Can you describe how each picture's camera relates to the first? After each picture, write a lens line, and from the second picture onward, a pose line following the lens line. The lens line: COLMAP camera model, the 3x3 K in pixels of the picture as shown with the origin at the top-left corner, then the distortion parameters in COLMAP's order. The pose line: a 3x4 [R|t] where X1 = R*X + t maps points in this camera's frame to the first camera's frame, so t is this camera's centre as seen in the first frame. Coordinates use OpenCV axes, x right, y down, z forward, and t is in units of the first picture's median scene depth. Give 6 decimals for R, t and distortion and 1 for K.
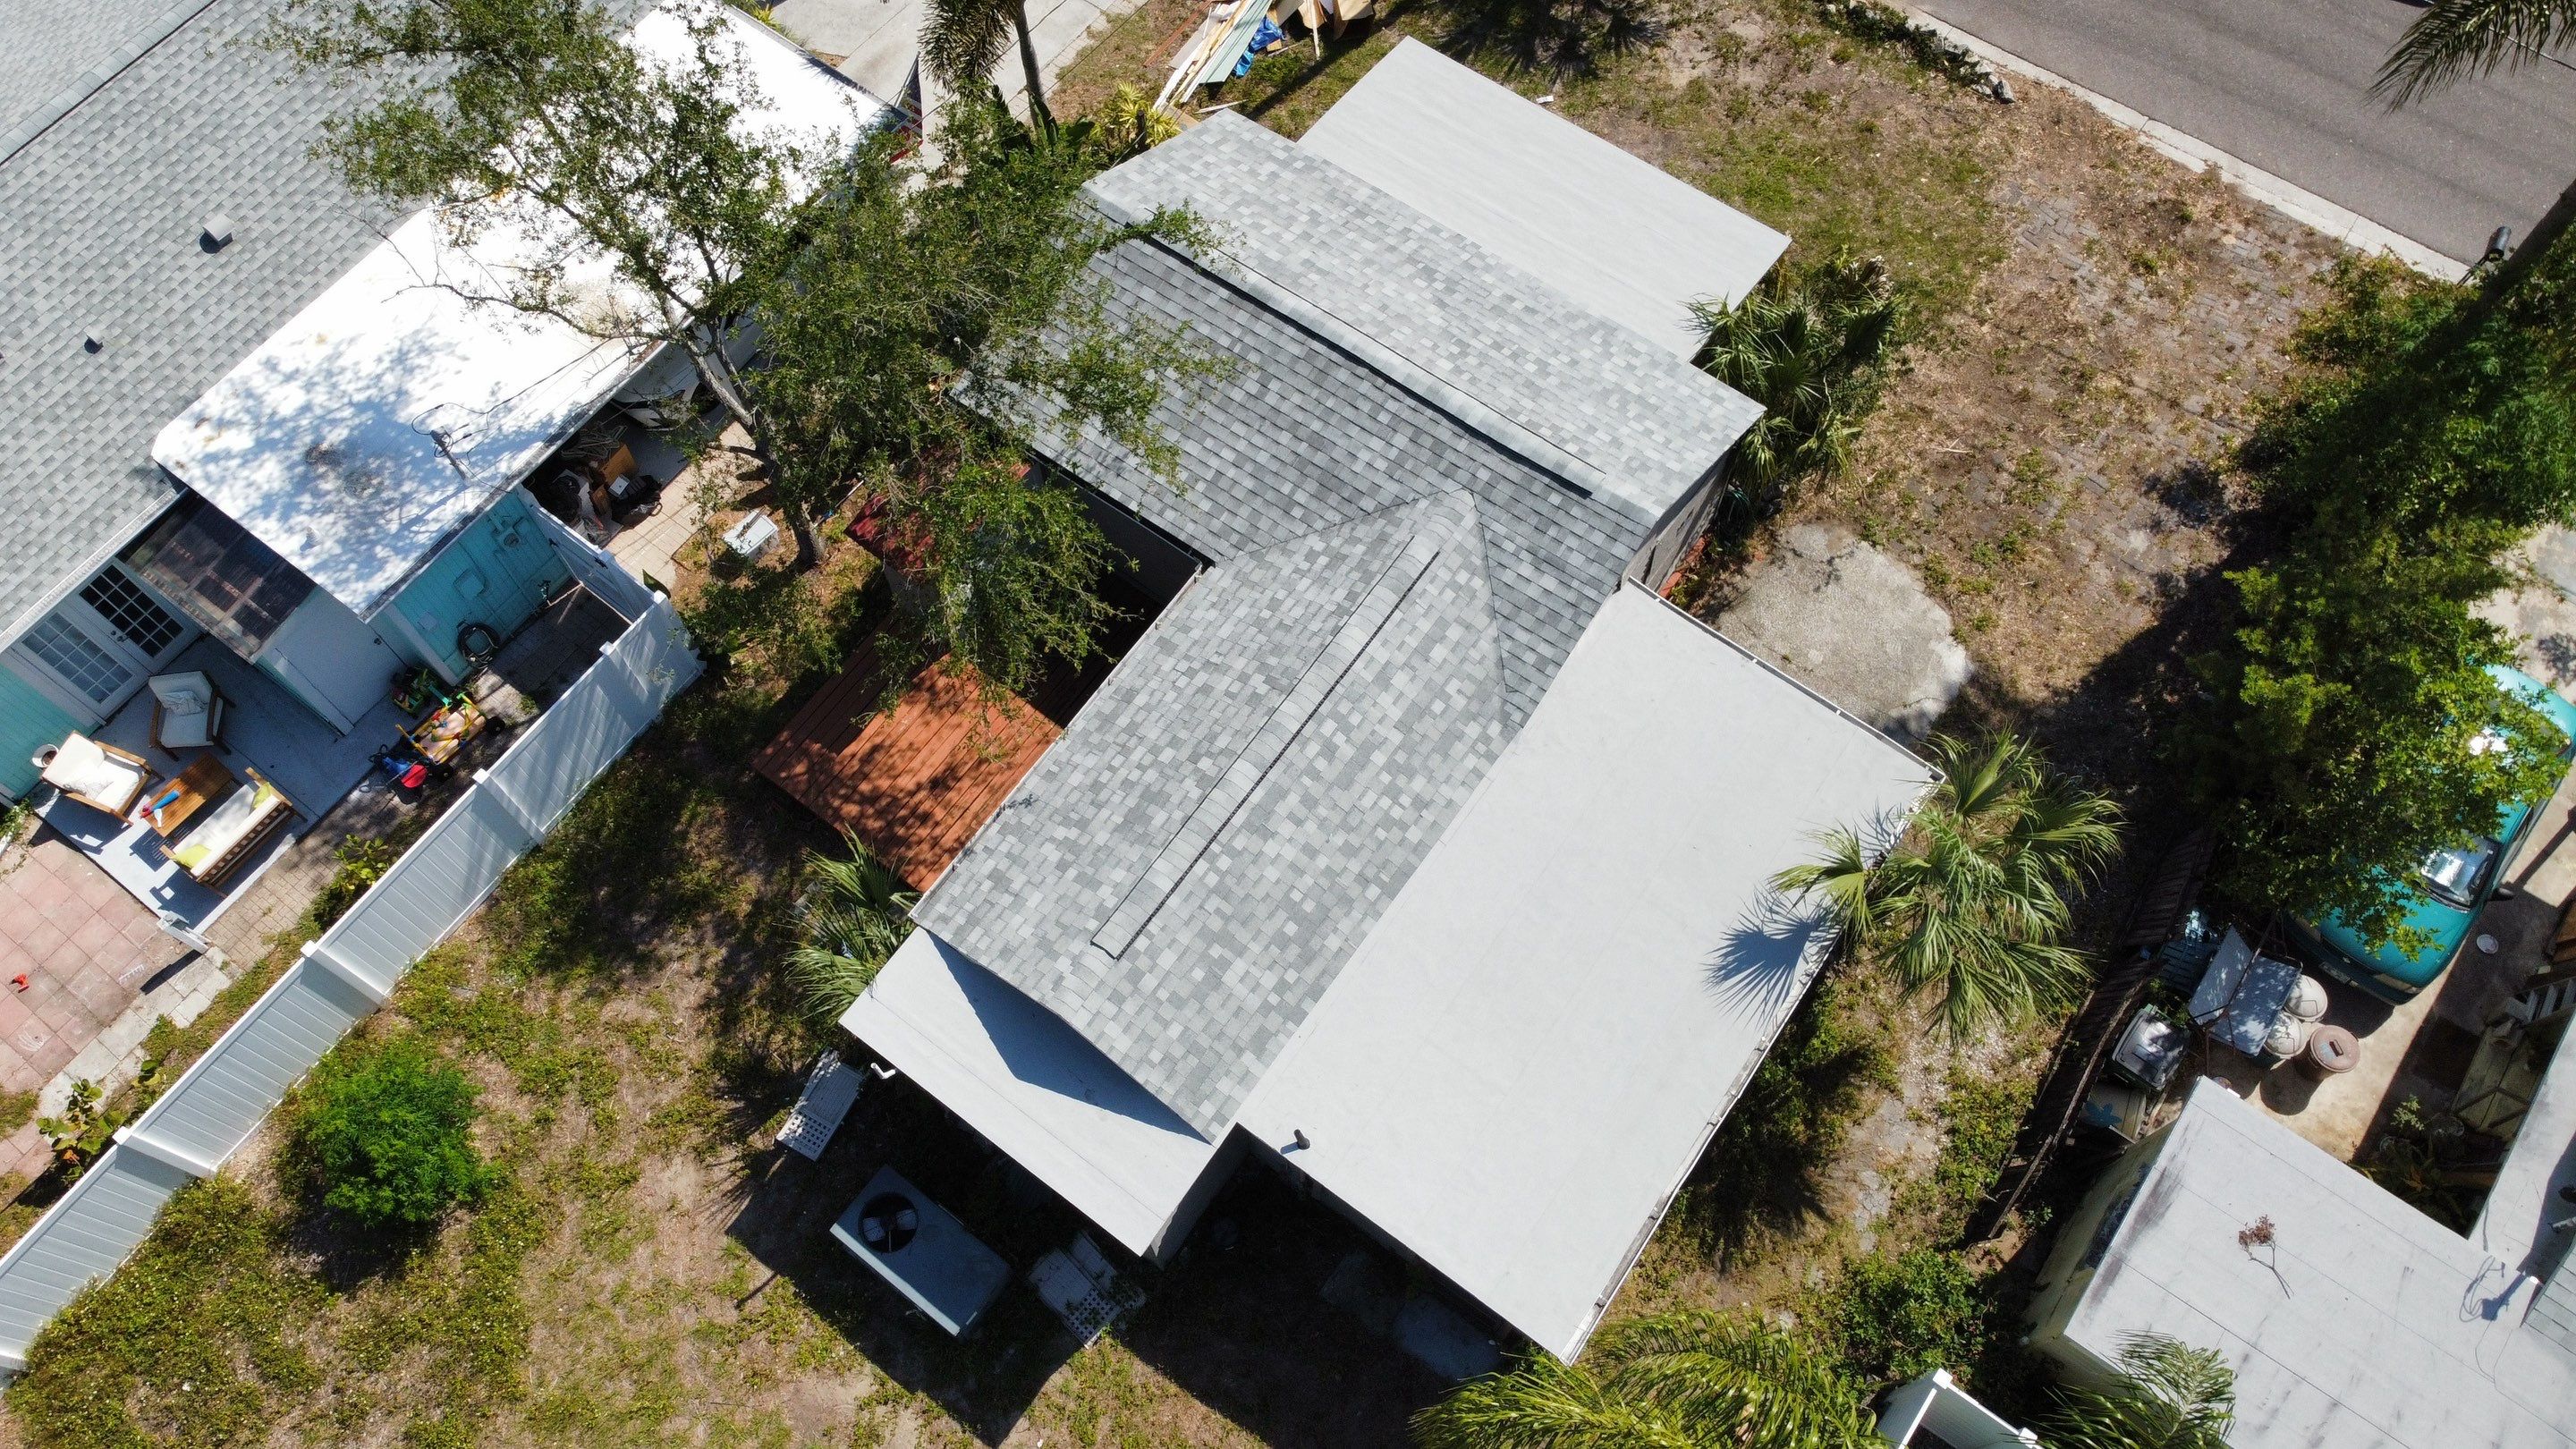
lens RADIAL K [[1982.6, 0, 1259.3], [0, 1982.6, 670.9], [0, 0, 1]] dist [0.030810, -0.057194]
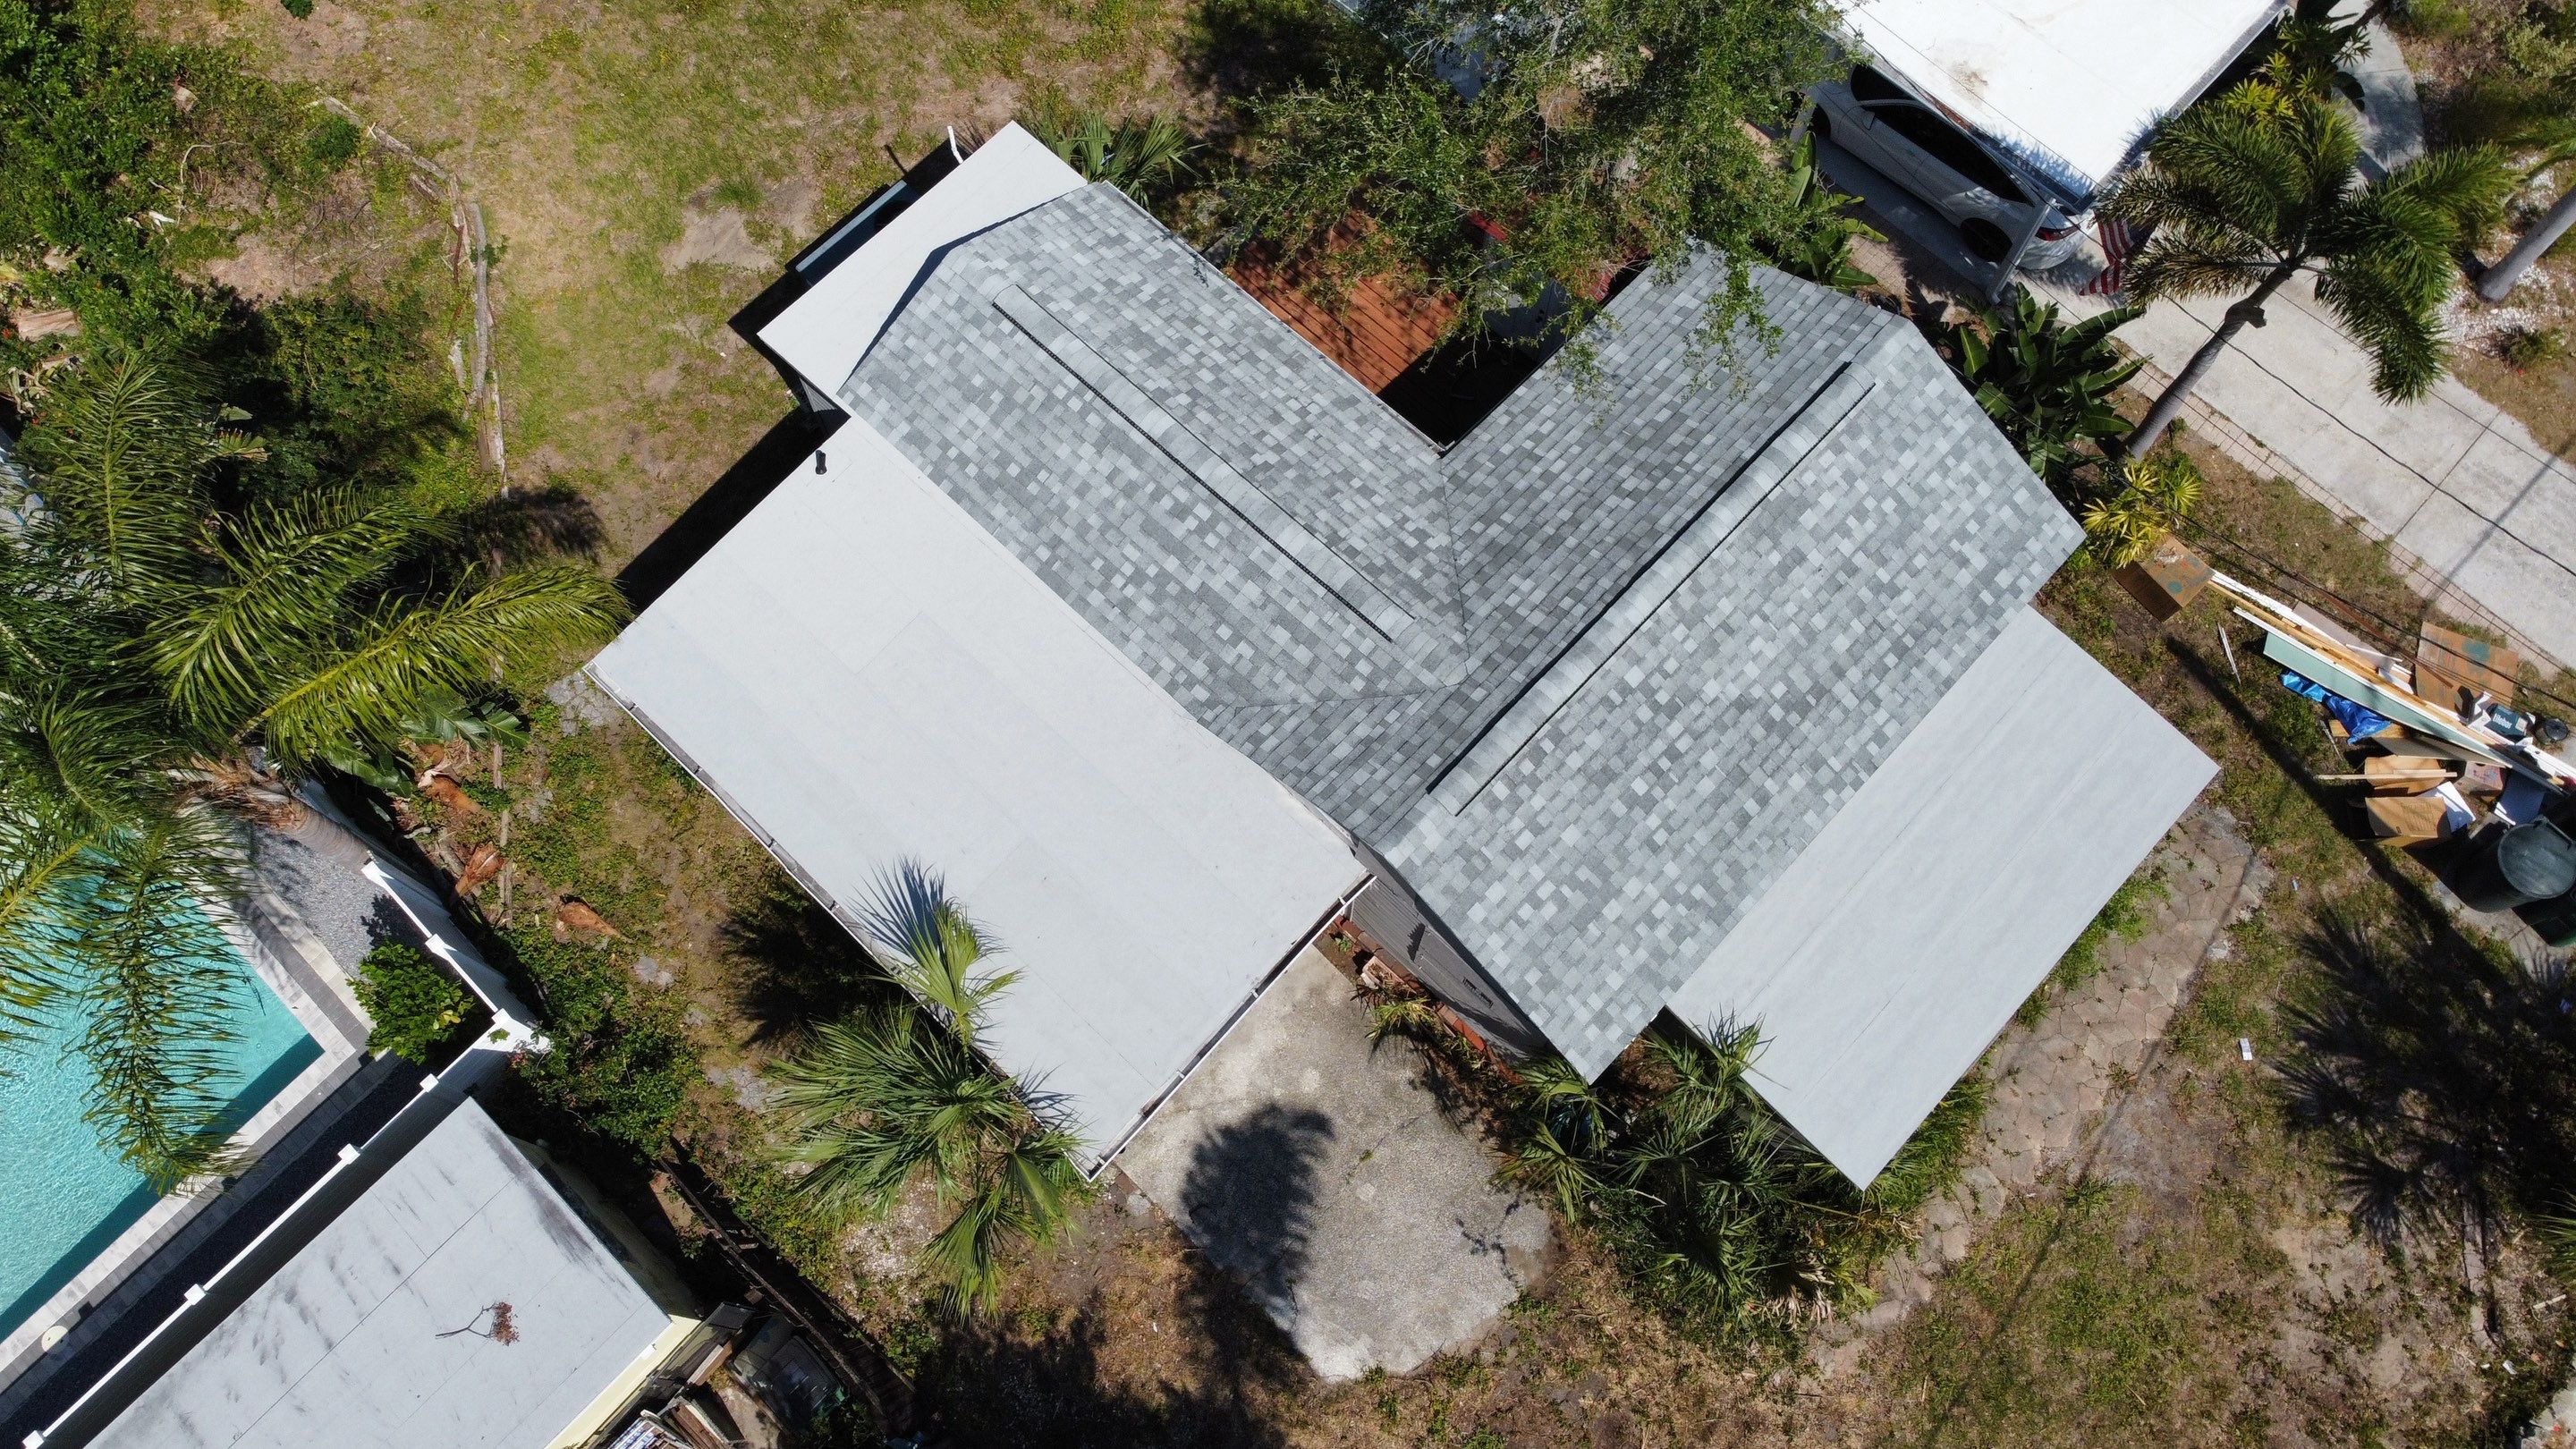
lens RADIAL K [[1982.6, 0, 1260.0], [0, 1982.6, 694.2], [0, 0, 1]] dist [0.030810, -0.057194]
pose [[-0.127432, 0.932373, -0.338292, 0.404811], [-0.876826, 0.053527, 0.477820, -0.415771], [0.463614, 0.357512, 0.810708, 0.231329]]
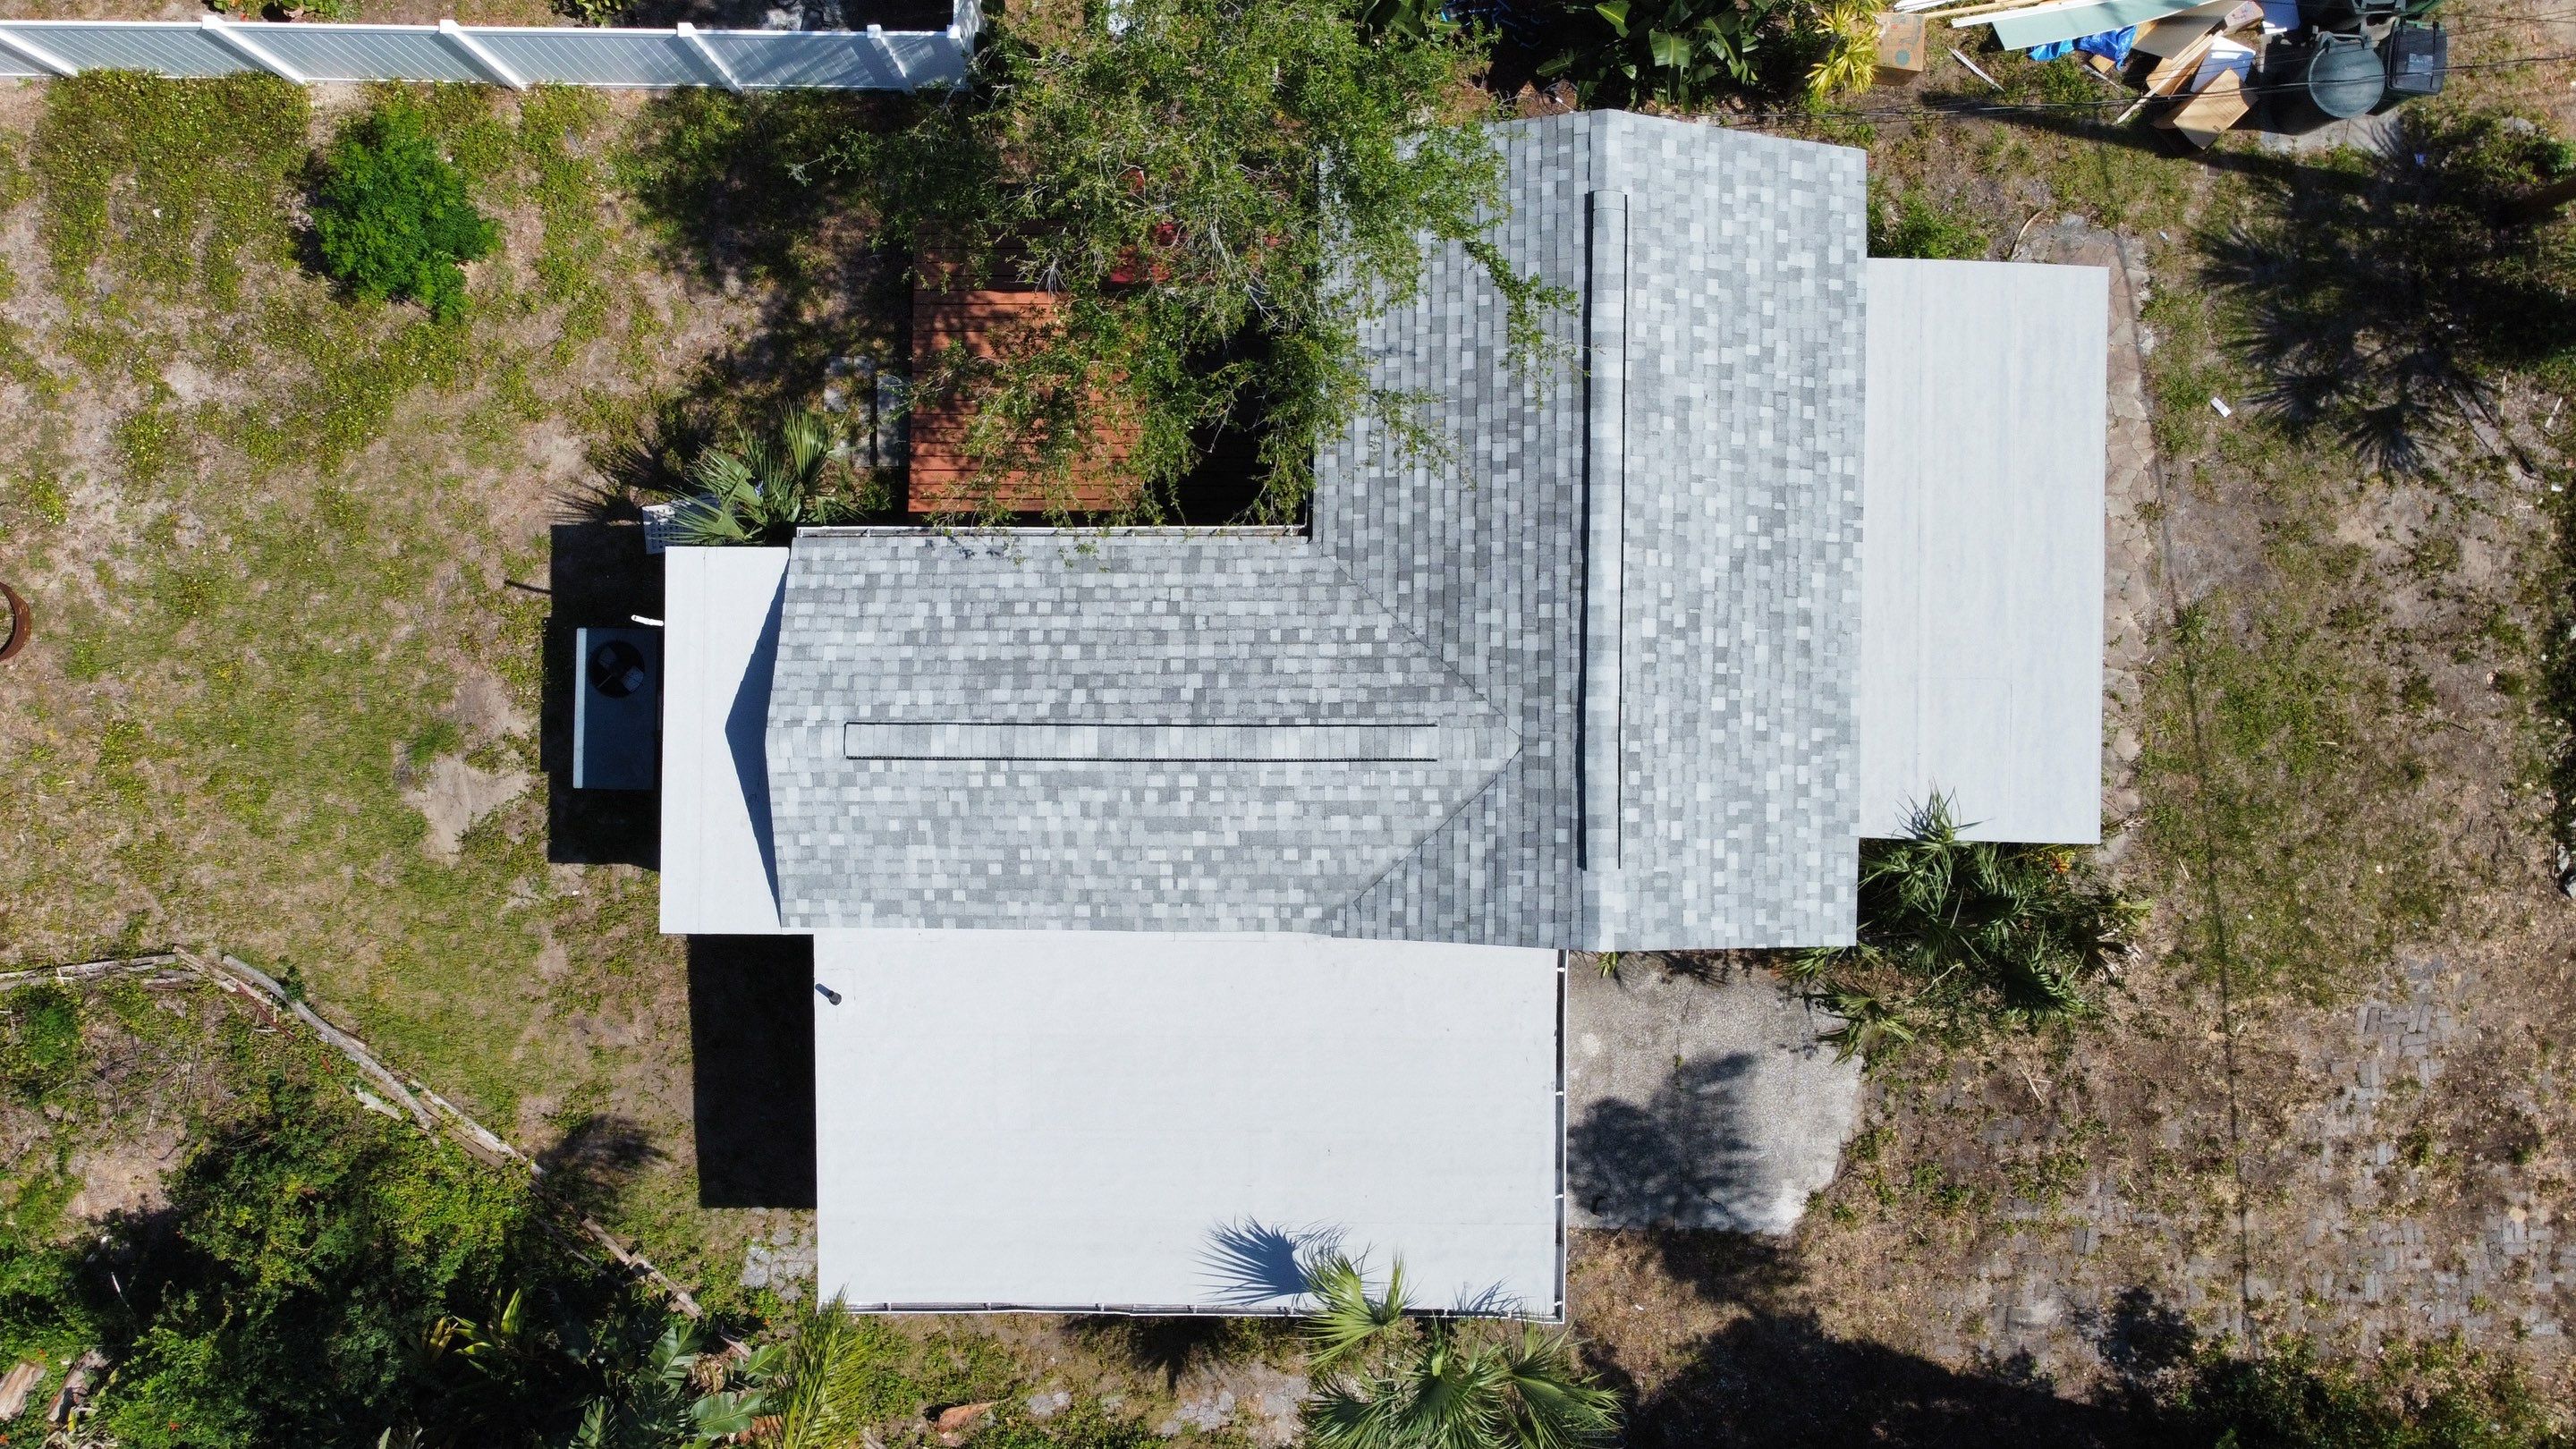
lens RADIAL K [[1982.6, 0, 1268.9], [0, 1982.6, 703.0], [0, 0, 1]] dist [0.030810, -0.057194]
pose [[0.585467, 0.810687, 0.003996, 0.021631], [-0.721169, 0.518554, 0.459366, -0.402605], [0.370330, -0.271826, 0.888238, 0.182808]]
